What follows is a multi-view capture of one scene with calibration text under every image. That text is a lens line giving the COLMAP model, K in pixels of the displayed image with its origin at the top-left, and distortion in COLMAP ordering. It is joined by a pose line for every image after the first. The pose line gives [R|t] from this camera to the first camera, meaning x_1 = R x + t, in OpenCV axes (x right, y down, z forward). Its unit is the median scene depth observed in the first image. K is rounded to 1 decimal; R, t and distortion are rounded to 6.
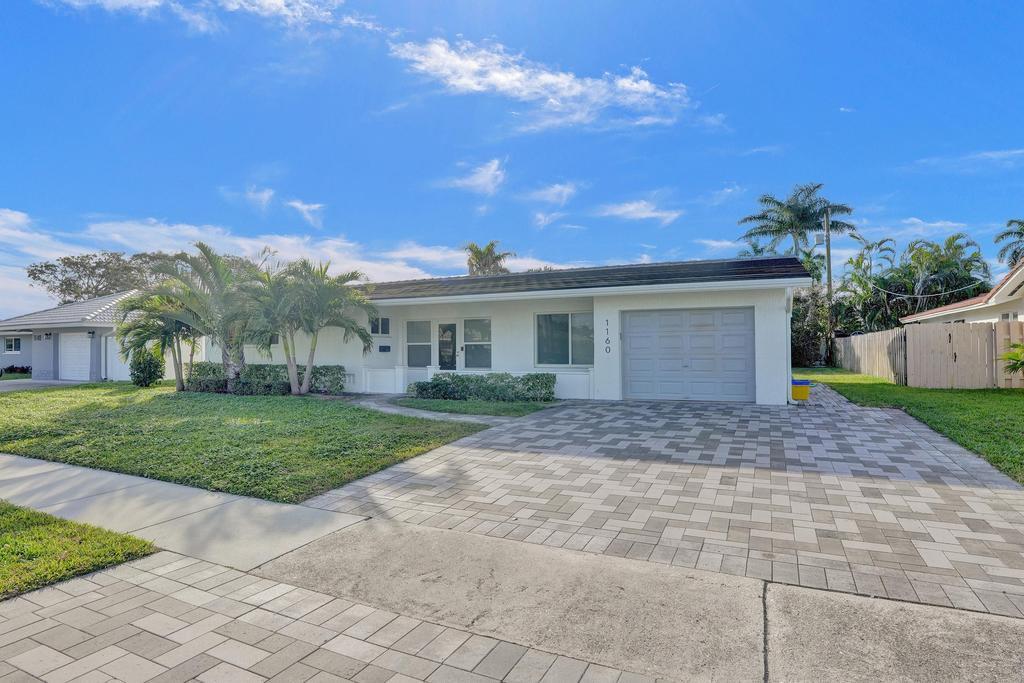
lens RADIAL K [[565.0, 0, 511.2], [0, 565.0, 343.0], [0, 0, 1]] dist [-0.083636, 0.041790]
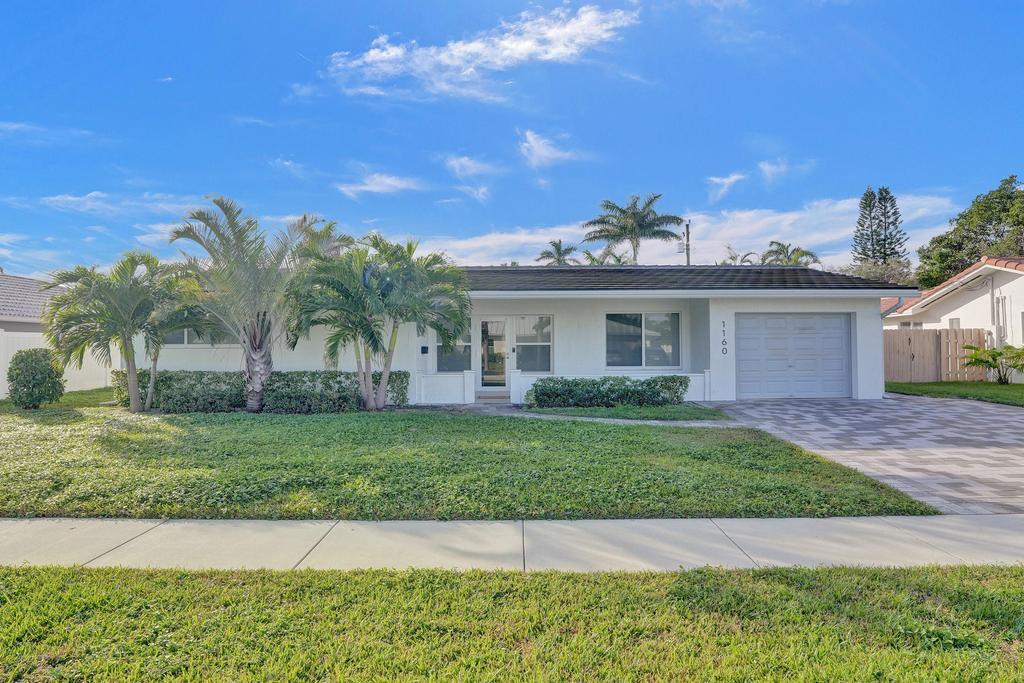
lens RADIAL K [[618.6, 0, 517.6], [0, 618.6, 338.9], [0, 0, 1]] dist [-0.024709, 0.000766]
pose [[0.902189, 0.008653, 0.431253, -0.533078], [-0.004635, 0.999936, -0.010367, 0.002811], [-0.431315, 0.007354, 0.902171, 0.135611]]
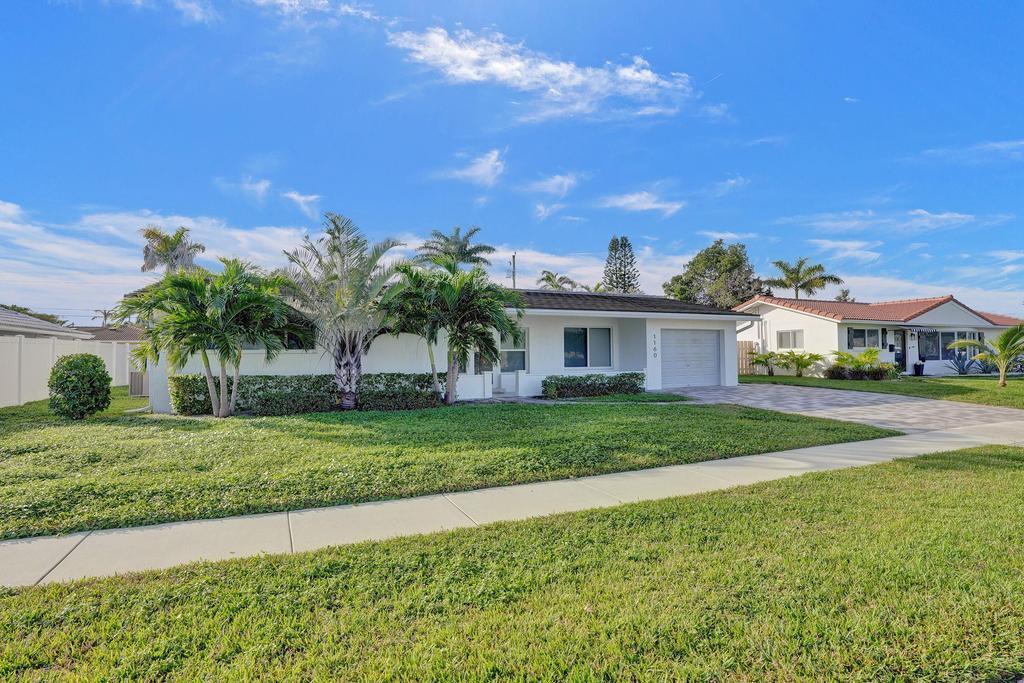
lens RADIAL K [[547.1, 0, 526.9], [0, 547.1, 337.4], [0, 0, 1]] dist [-0.085096, 0.036991]
pose [[0.638565, 0.025608, 0.769142, -0.929205], [-0.003727, 0.999537, -0.030185, 0.007827], [-0.769559, 0.016408, 0.638365, 0.301250]]
